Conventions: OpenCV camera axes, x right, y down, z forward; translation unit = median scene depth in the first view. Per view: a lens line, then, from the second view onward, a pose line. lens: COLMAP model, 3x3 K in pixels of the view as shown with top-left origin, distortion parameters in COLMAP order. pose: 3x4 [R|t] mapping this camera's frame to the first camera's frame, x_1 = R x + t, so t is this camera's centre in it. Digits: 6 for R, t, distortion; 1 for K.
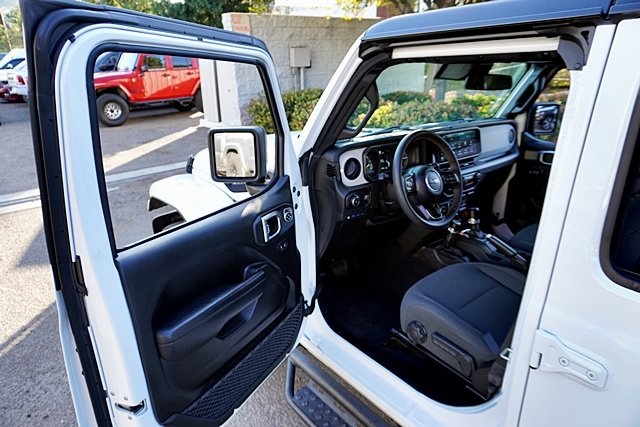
lens RADIAL K [[428.5, 0, 320.0], [0, 428.5, 213.5], [0, 0, 1]] dist [-0.046009, 0.034118]
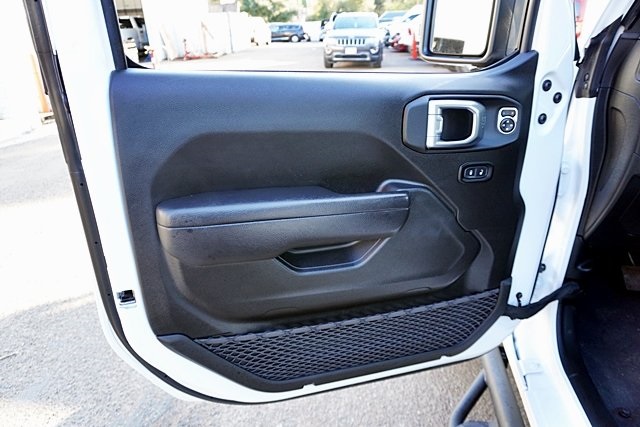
lens RADIAL K [[428.5, 0, 320.0], [0, 428.5, 213.5], [0, 0, 1]] dist [-0.046009, 0.034118]
pose [[0.690490, 0.294525, -0.660665, 0.136976], [-0.242128, 0.954772, 0.172580, 0.072266], [0.681614, 0.040800, 0.730573, 0.420026]]
